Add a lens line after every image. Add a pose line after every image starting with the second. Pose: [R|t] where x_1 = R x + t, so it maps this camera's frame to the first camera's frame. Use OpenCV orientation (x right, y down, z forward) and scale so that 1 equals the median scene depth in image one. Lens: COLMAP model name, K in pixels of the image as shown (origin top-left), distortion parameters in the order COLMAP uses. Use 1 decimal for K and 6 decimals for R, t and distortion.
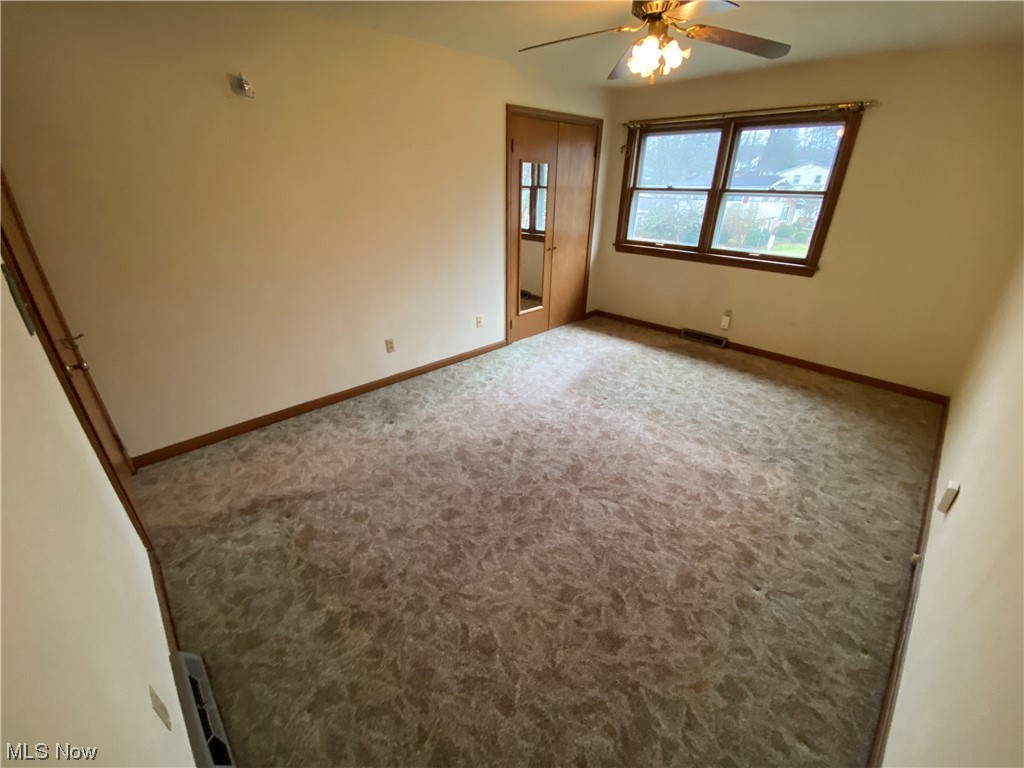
lens RADIAL K [[412.3, 0, 512.0], [0, 412.3, 384.0], [0, 0, 1]] dist [0.000237, -0.000141]
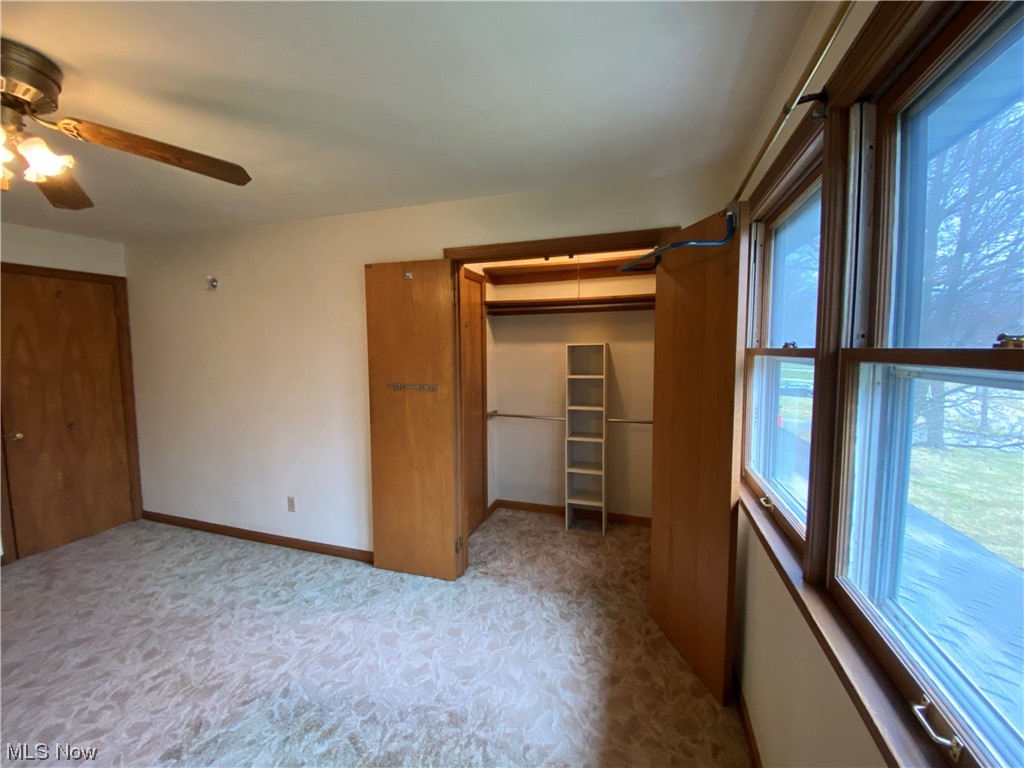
lens RADIAL K [[417.7, 0, 512.0], [0, 417.7, 384.0], [0, 0, 1]] dist [0.001346, -0.010592]
pose [[0.444227, 0.073442, -0.892899, 0.725179], [-0.369713, 0.922844, -0.108031, -0.415231], [0.816073, 0.378107, 0.437105, 0.863009]]
